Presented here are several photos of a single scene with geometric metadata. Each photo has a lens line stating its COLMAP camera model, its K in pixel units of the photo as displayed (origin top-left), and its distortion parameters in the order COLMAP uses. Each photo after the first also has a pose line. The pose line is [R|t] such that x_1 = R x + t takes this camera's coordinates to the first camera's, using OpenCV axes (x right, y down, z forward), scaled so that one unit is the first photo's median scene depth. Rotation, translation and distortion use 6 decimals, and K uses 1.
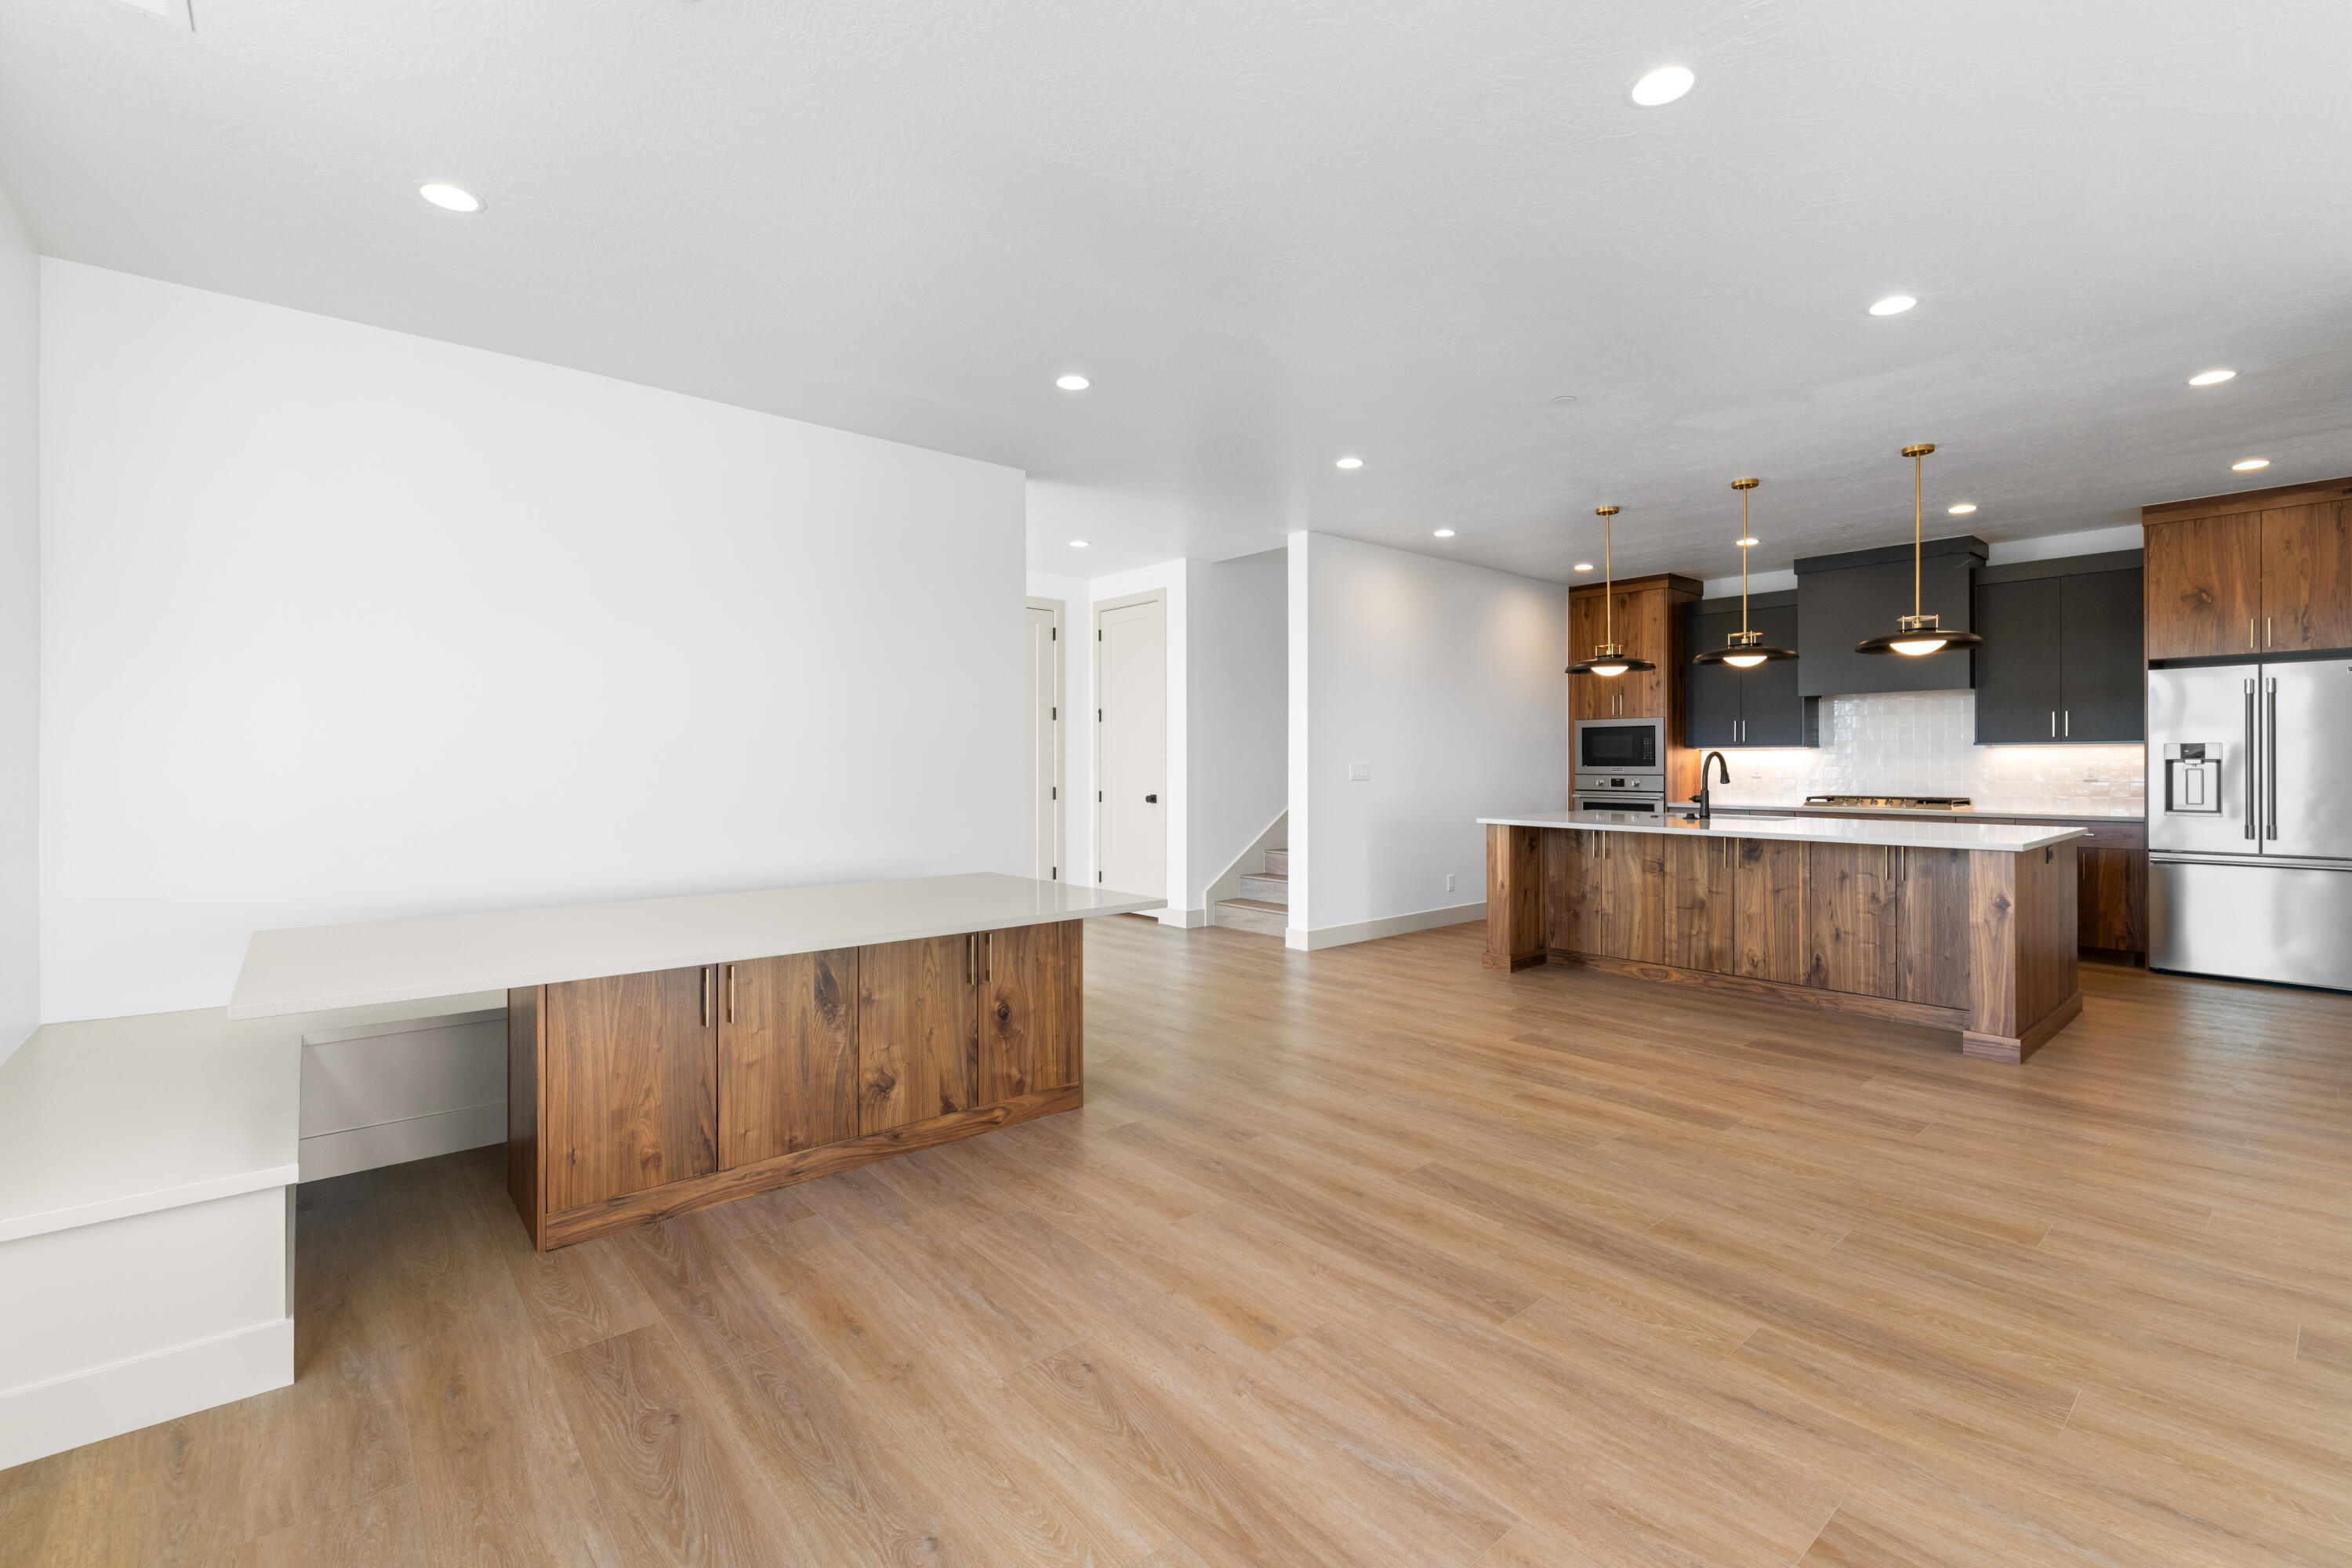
lens RADIAL K [[1019.2, 0, 1193.8], [0, 1019.2, 763.0], [0, 0, 1]] dist [0.002201, -0.001557]
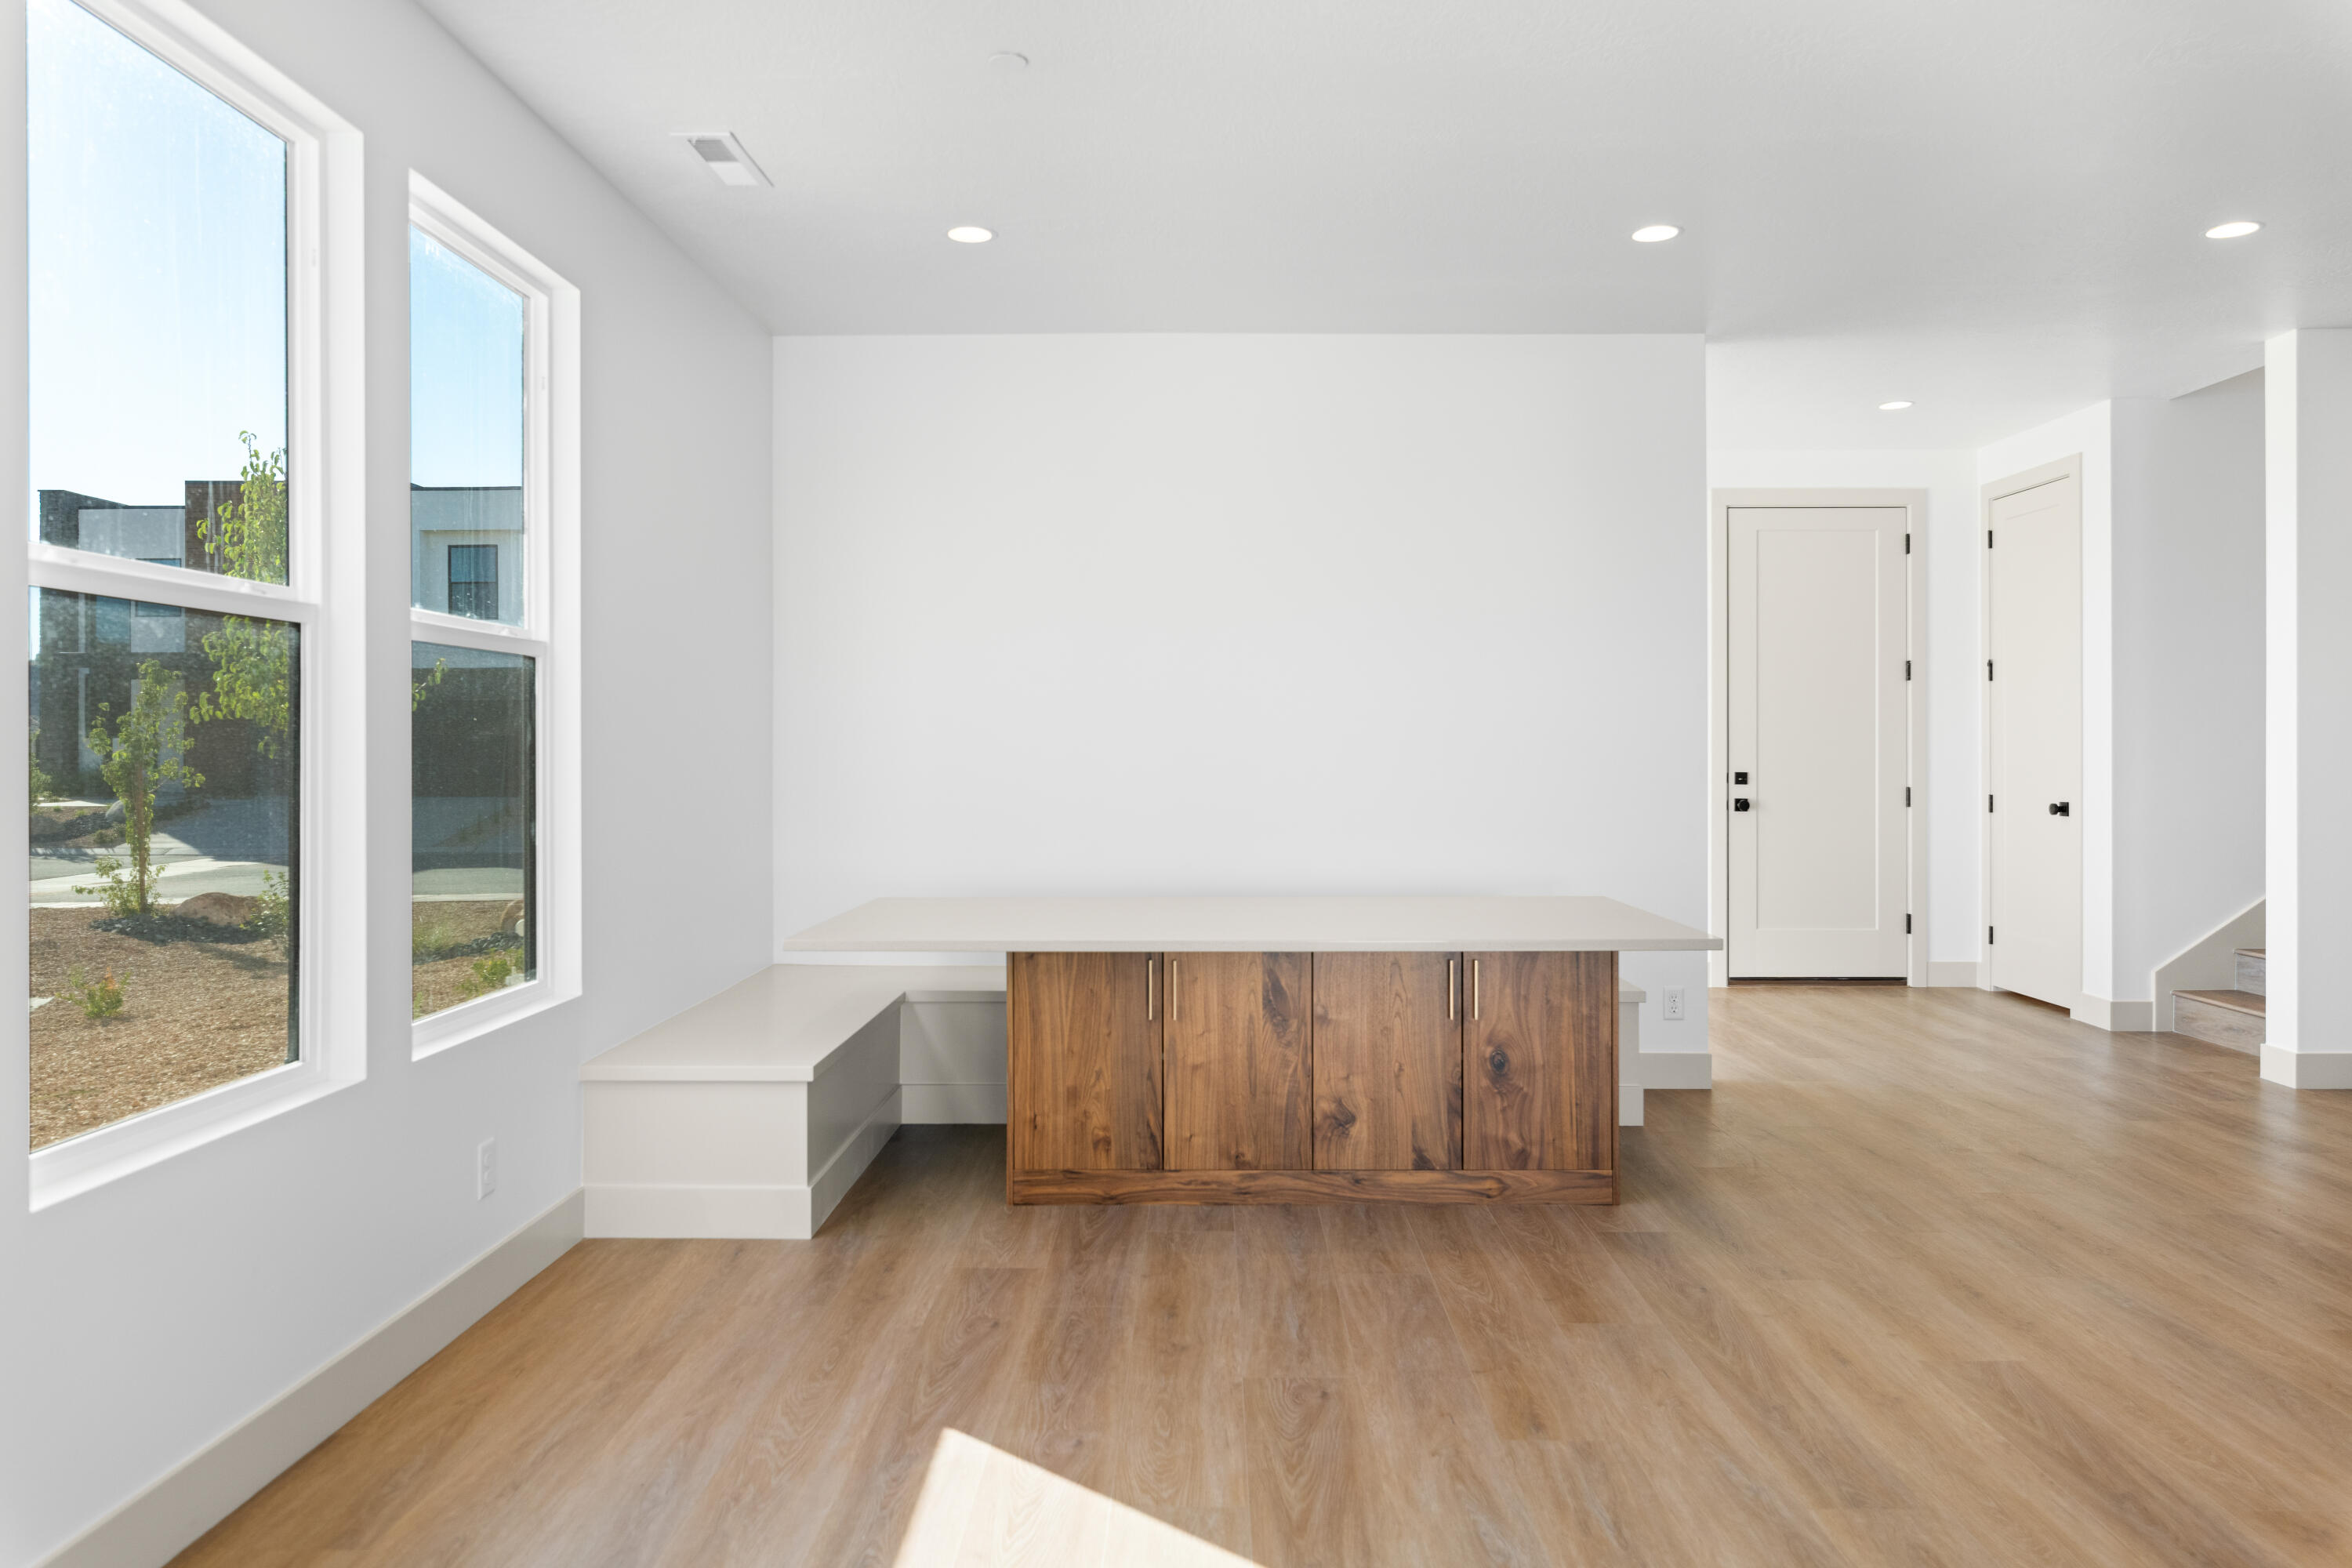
lens RADIAL K [[1640.1, 0, 1183.6], [0, 1640.1, 738.7], [0, 0, 1]] dist [0.007034, -0.000511]
pose [[0.747142, -0.004807, -0.664647, 0.348918], [0.001277, 0.999982, -0.005797, -0.001560], [0.664663, 0.003483, 0.747135, -0.094545]]
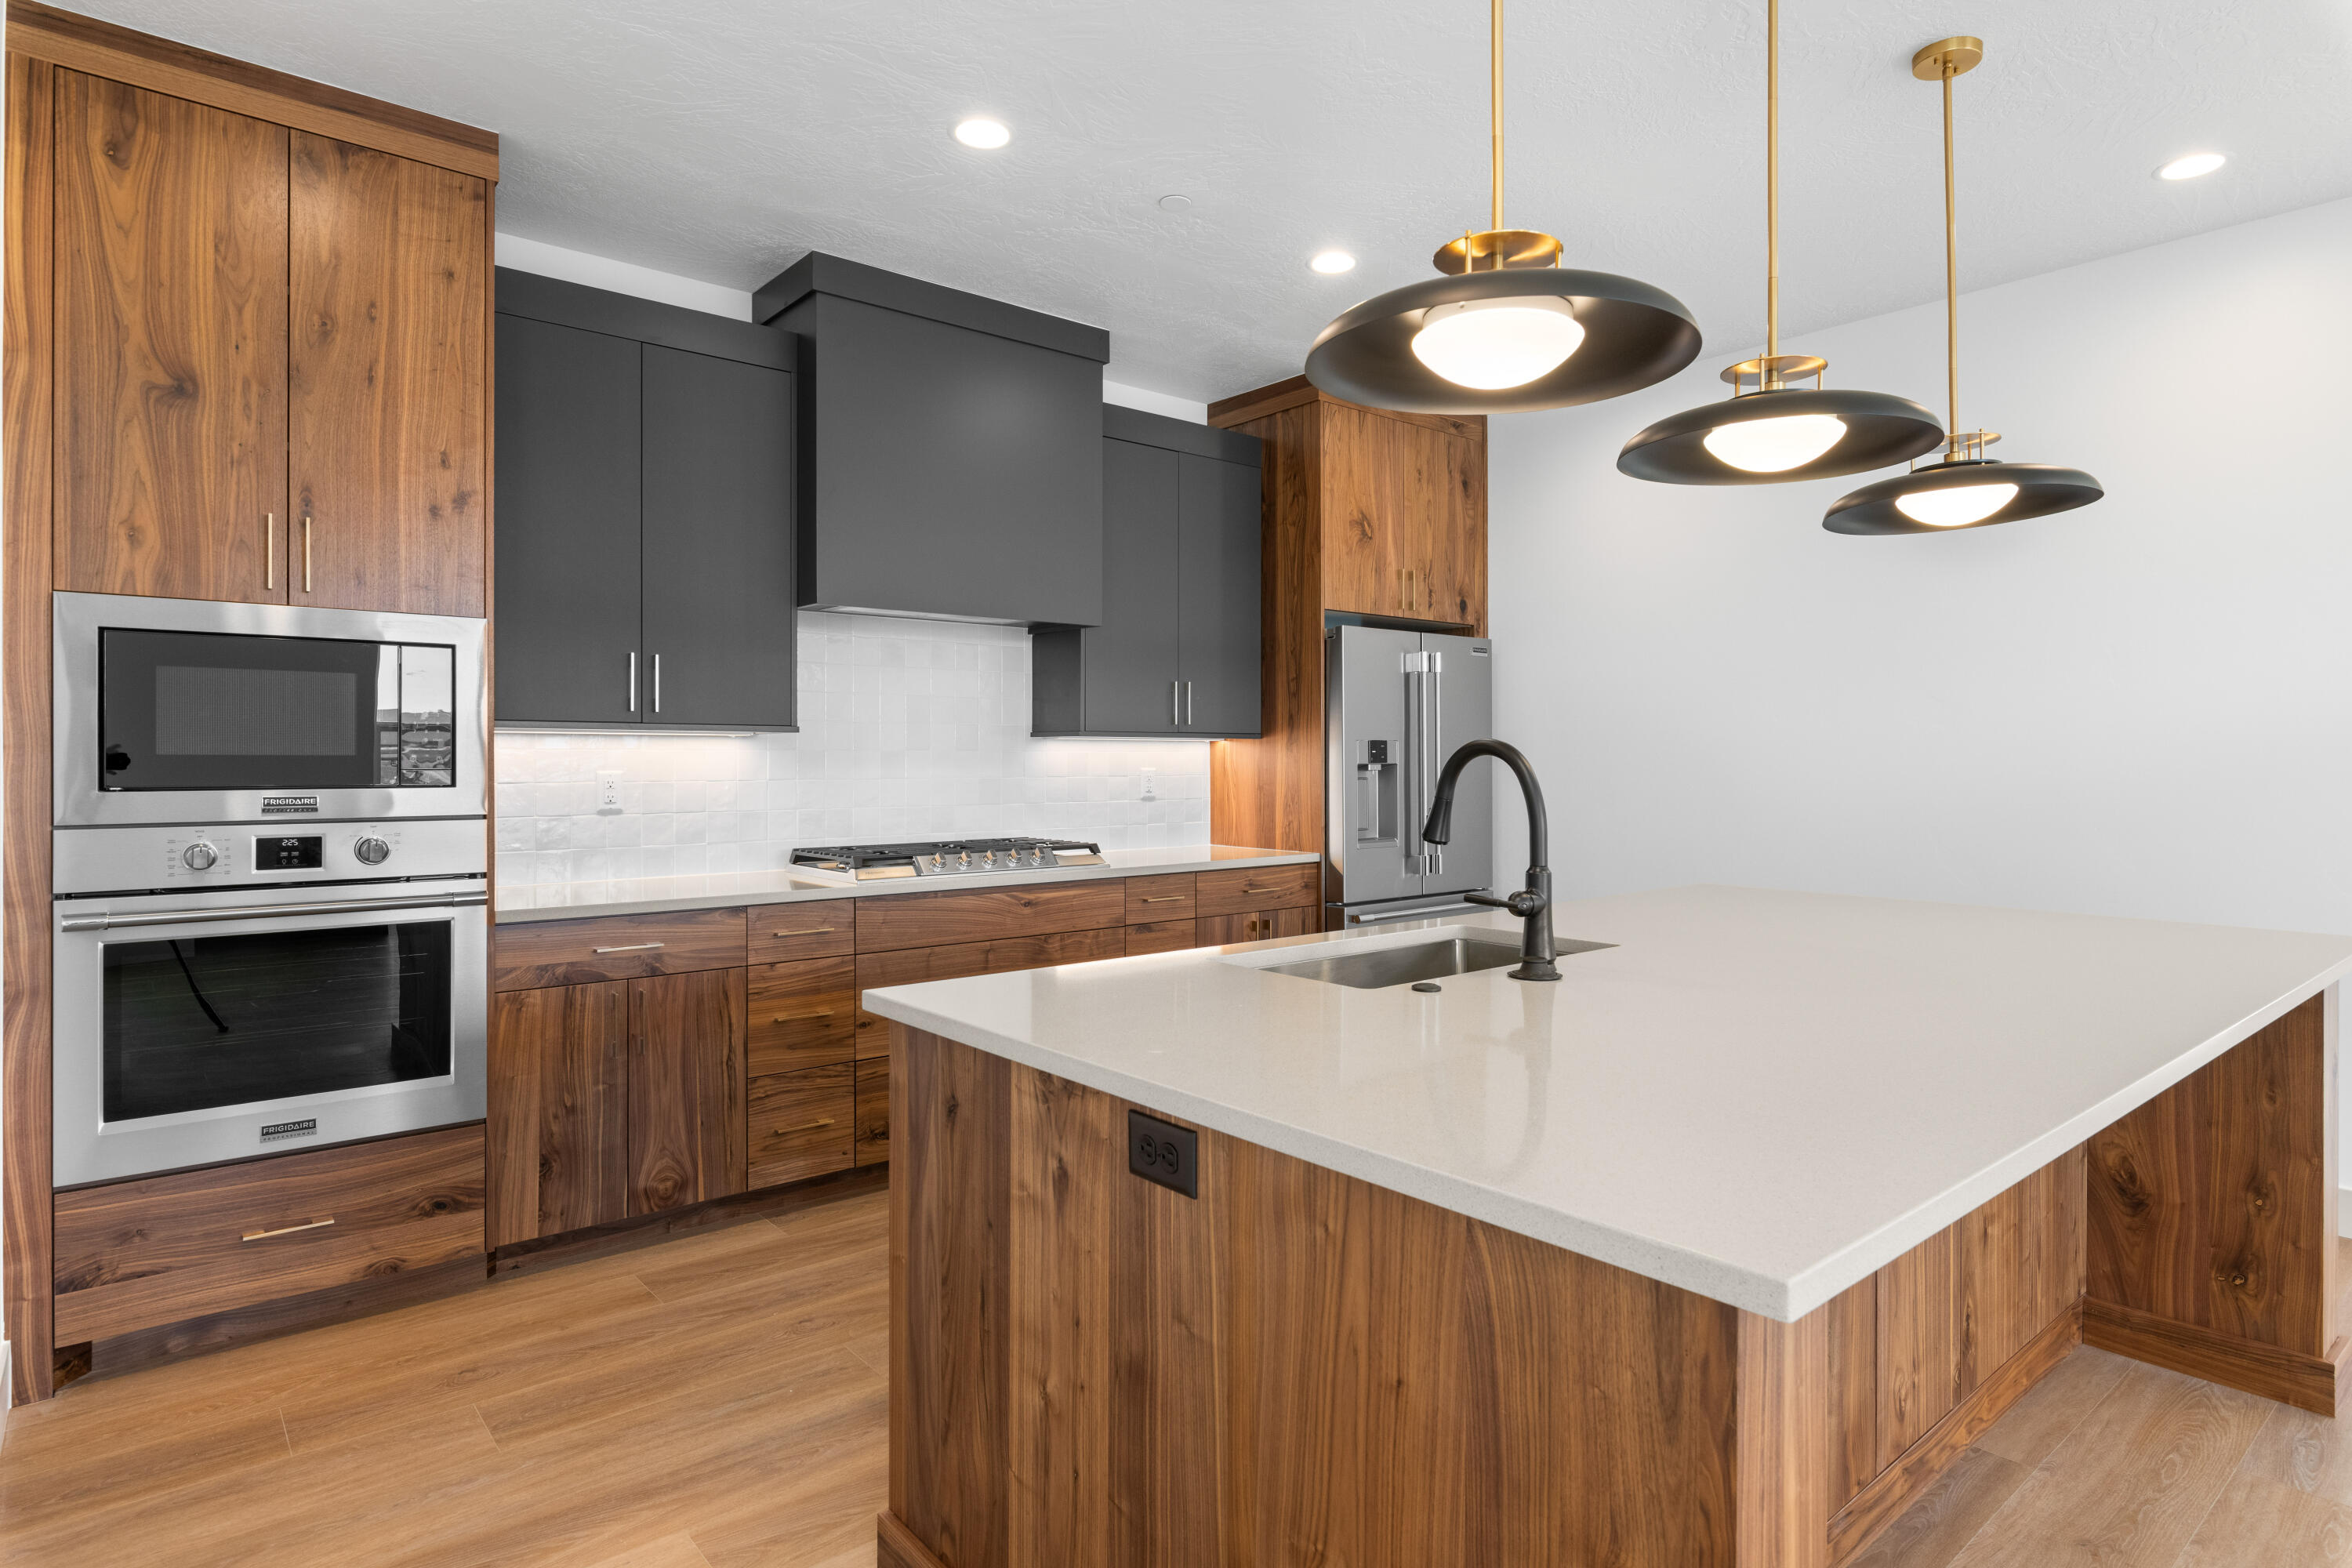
lens RADIAL K [[1264.4, 0, 1218.4], [0, 1264.4, 754.8], [0, 0, 1]] dist [-0.001845, -0.001373]
pose [[0.008425, 0.005809, 0.999948, 0.170225], [0.000942, 0.999983, -0.005818, -0.005893], [-0.999964, 0.000991, 0.008419, 1.330982]]
